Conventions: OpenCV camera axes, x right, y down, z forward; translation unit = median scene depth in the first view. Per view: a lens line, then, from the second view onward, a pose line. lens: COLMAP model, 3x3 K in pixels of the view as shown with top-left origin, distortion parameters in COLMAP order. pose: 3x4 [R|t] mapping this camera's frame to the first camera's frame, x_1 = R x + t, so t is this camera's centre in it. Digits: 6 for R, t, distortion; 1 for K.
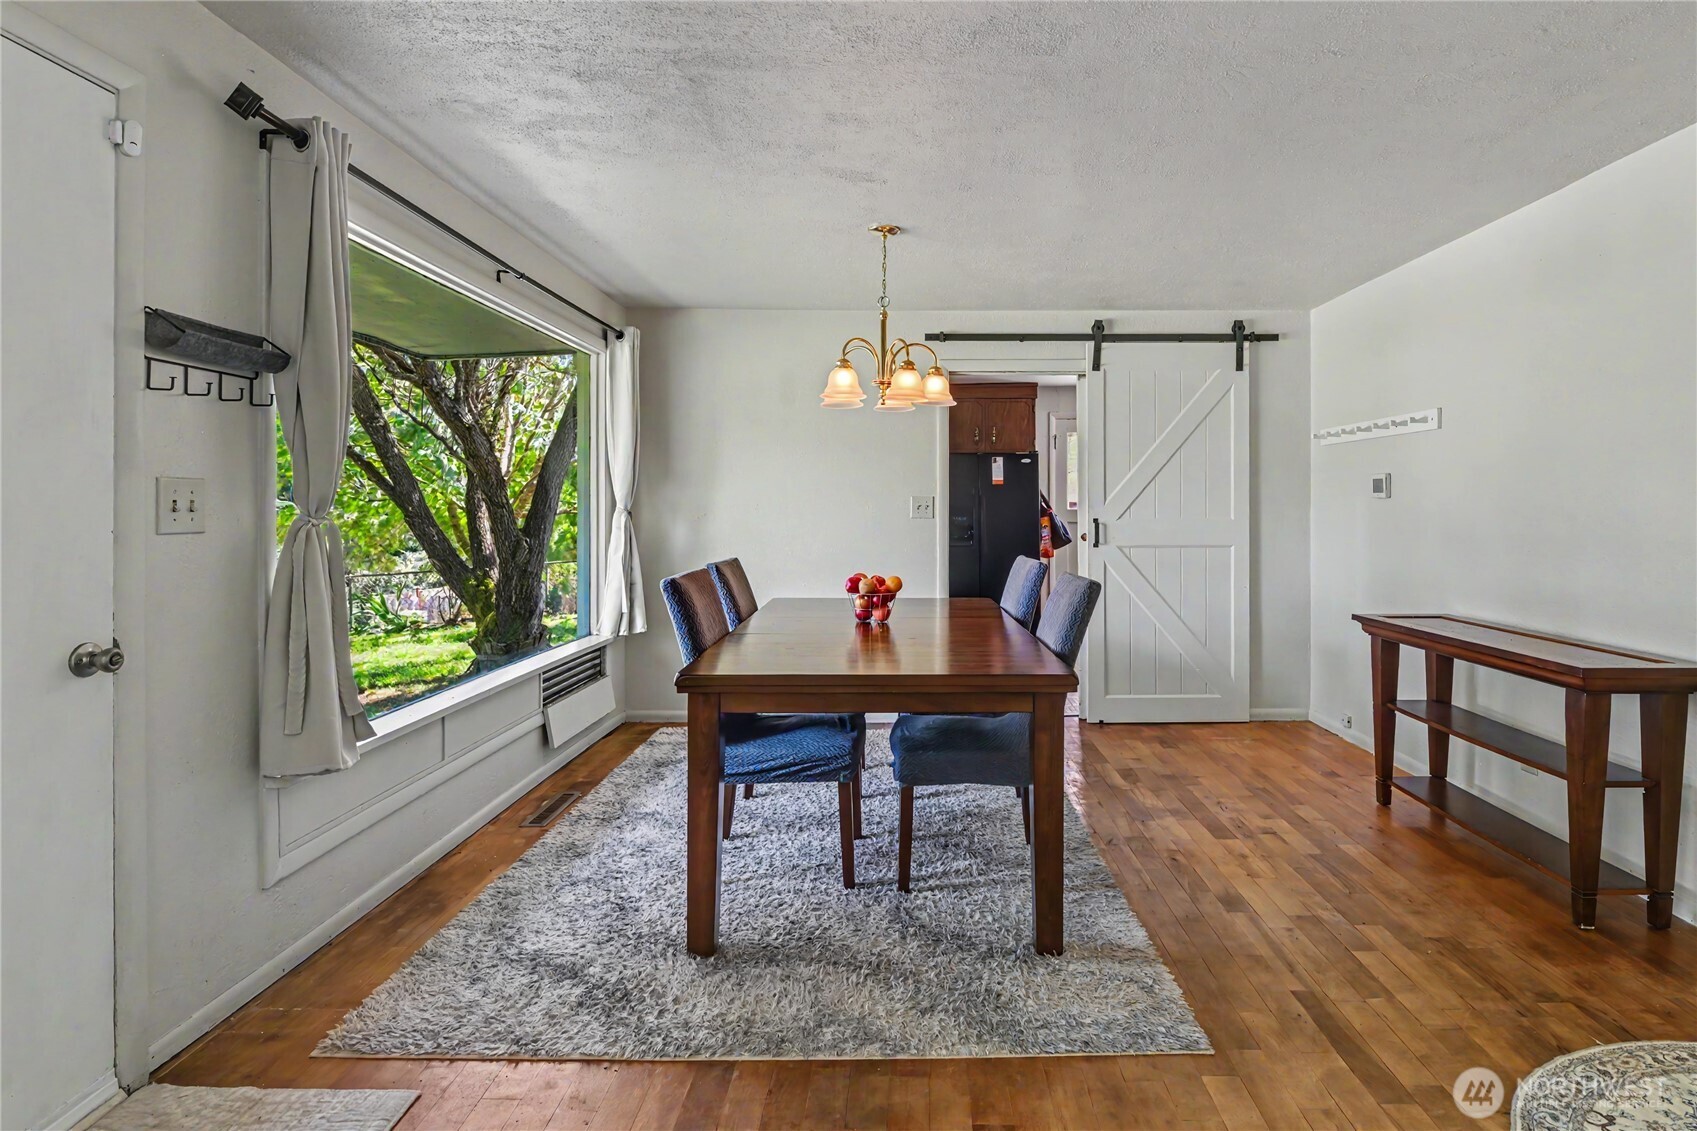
lens RADIAL K [[840.2, 0, 906.2], [0, 840.2, 507.9], [0, 0, 1]] dist [-0.015342, 0.000058]
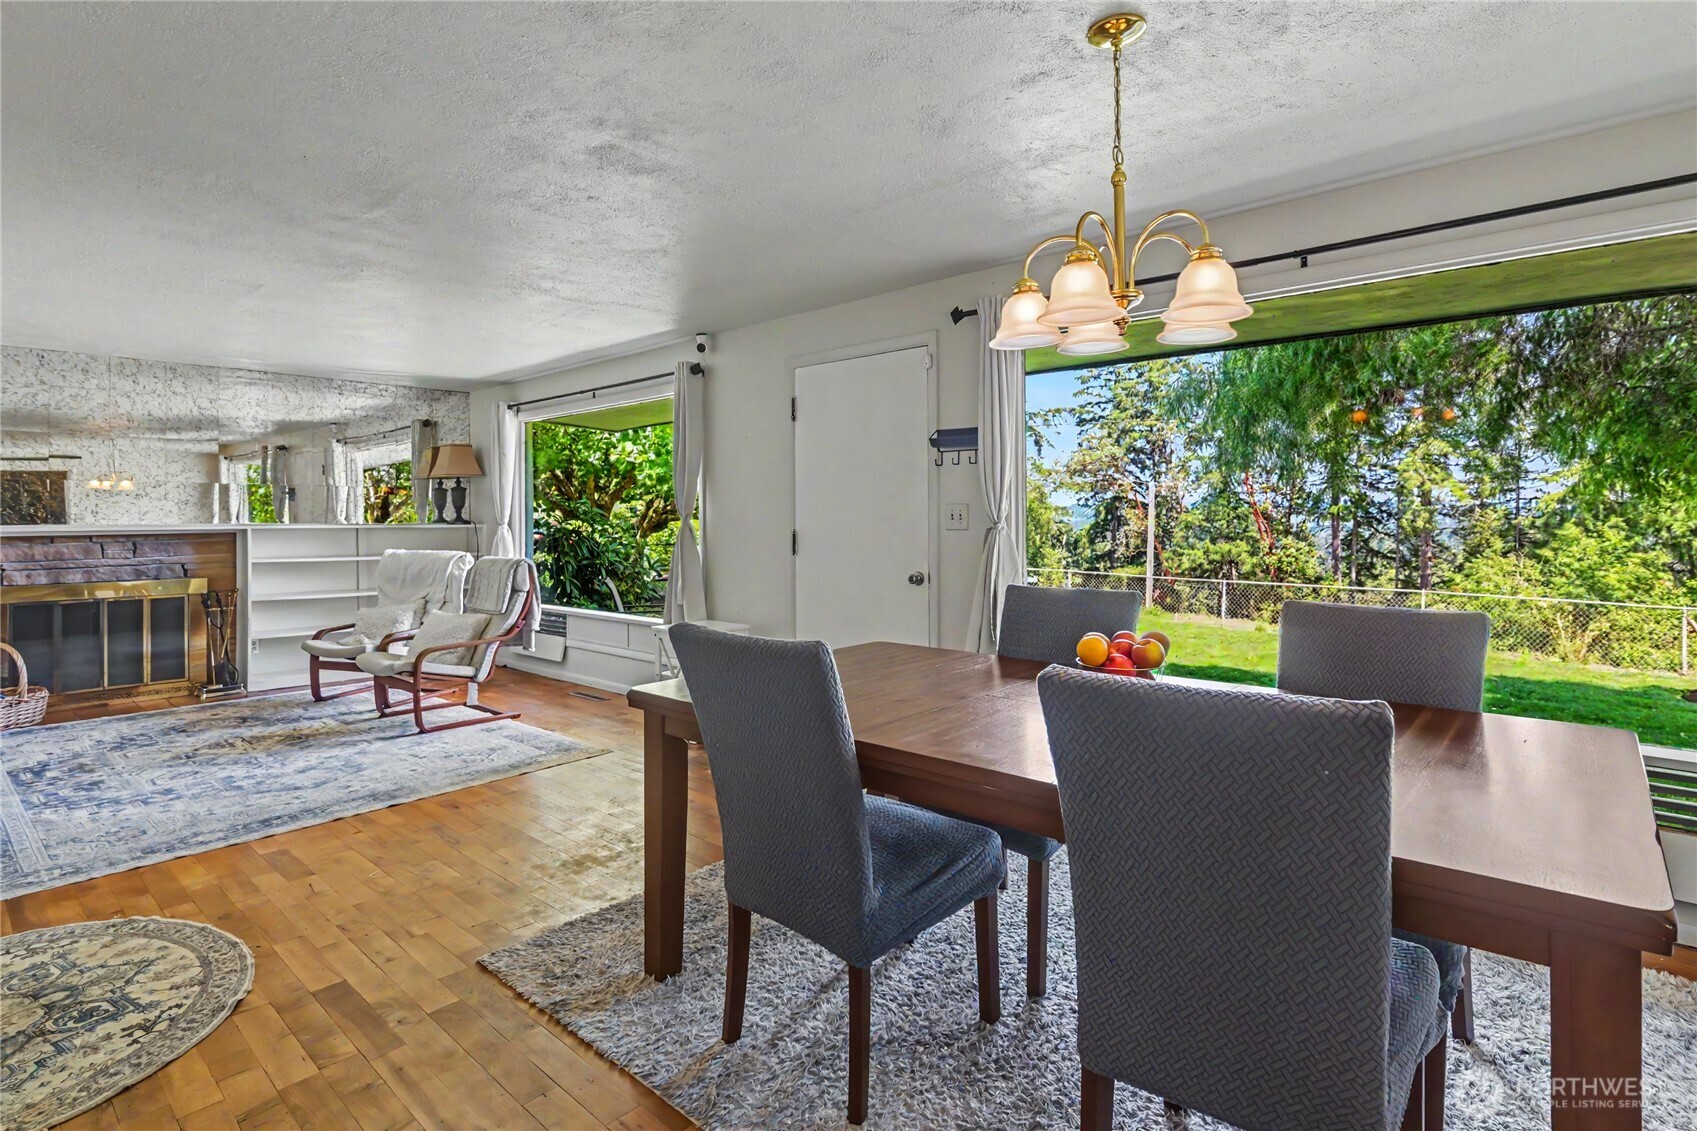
lens RADIAL K [[861.3, 0, 845.7], [0, 861.3, 516.8], [0, 0, 1]] dist [-0.000534, -0.000398]
pose [[-0.682345, 0.003476, -0.731022, 0.467584], [0.005366, 0.999986, -0.000254, -0.001410], [0.731011, -0.004096, -0.682353, 1.144280]]
